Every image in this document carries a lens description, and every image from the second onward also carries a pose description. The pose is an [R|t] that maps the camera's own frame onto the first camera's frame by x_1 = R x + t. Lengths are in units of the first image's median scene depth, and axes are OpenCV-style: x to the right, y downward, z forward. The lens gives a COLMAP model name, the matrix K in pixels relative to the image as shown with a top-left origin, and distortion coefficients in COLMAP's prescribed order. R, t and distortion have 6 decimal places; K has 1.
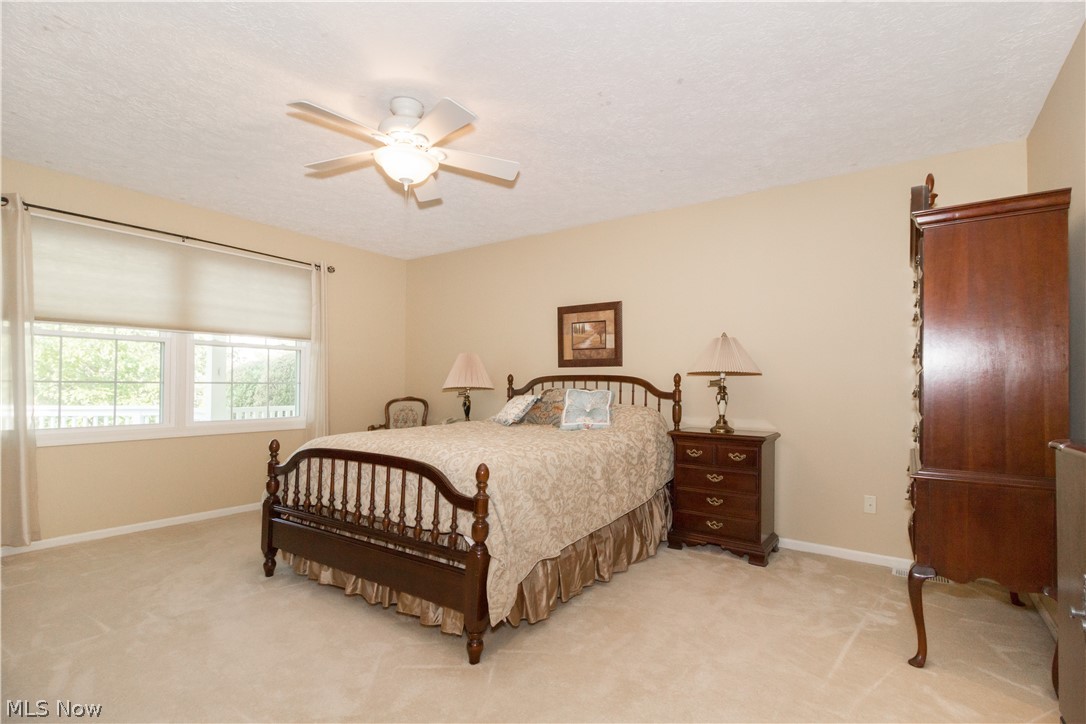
lens RADIAL K [[529.4, 0, 543.0], [0, 529.4, 362.0], [0, 0, 1]] dist [0.015474, -0.000668]
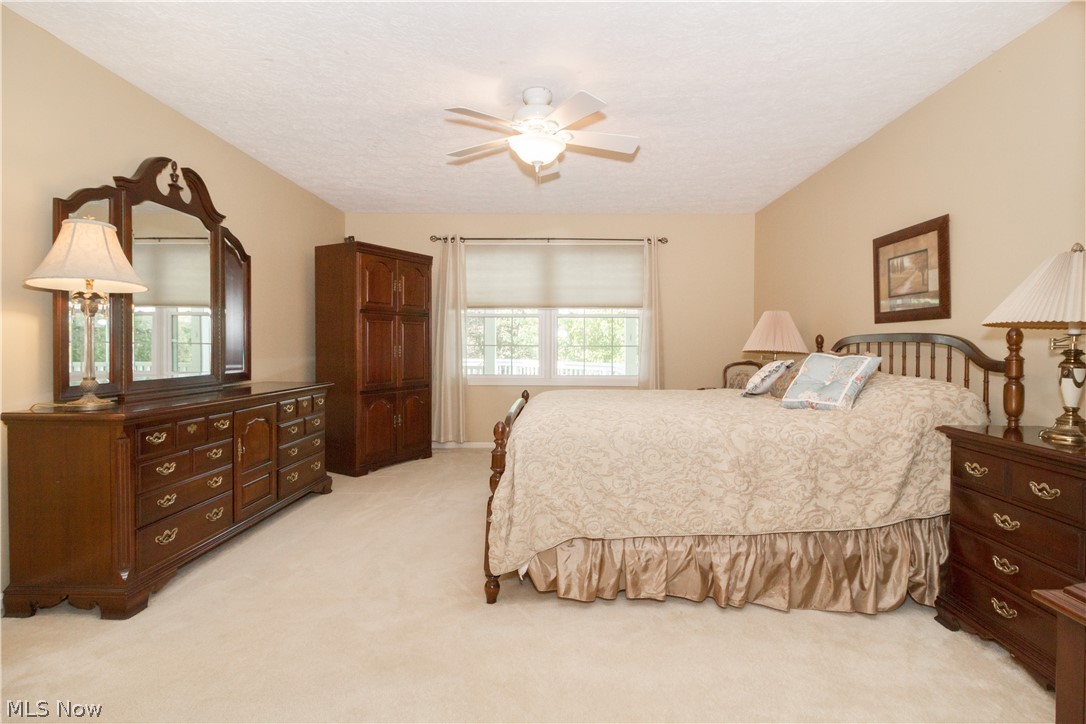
lens RADIAL K [[511.2, 0, 544.7], [0, 511.2, 344.4], [0, 0, 1]] dist [0.000779, -0.000408]
pose [[0.540836, -0.004282, -0.841117, 0.393810], [0.033068, 0.999322, 0.016175, 0.013034], [0.840478, -0.036562, 0.540611, 0.266139]]
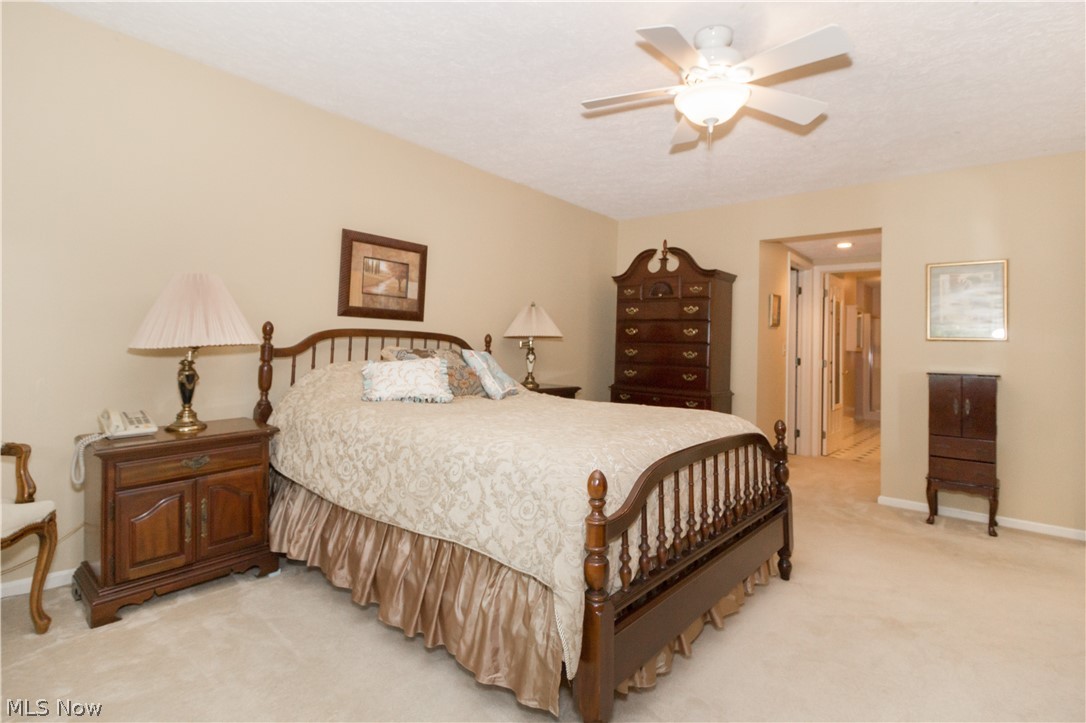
lens RADIAL K [[528.5, 0, 539.5], [0, 528.5, 333.9], [0, 0, 1]] dist [-0.000554, -0.000571]
pose [[0.115755, 0.030330, 0.992815, -0.660484], [-0.063629, 0.997707, -0.023061, 0.034357], [-0.991238, -0.060502, 0.117420, 0.705604]]
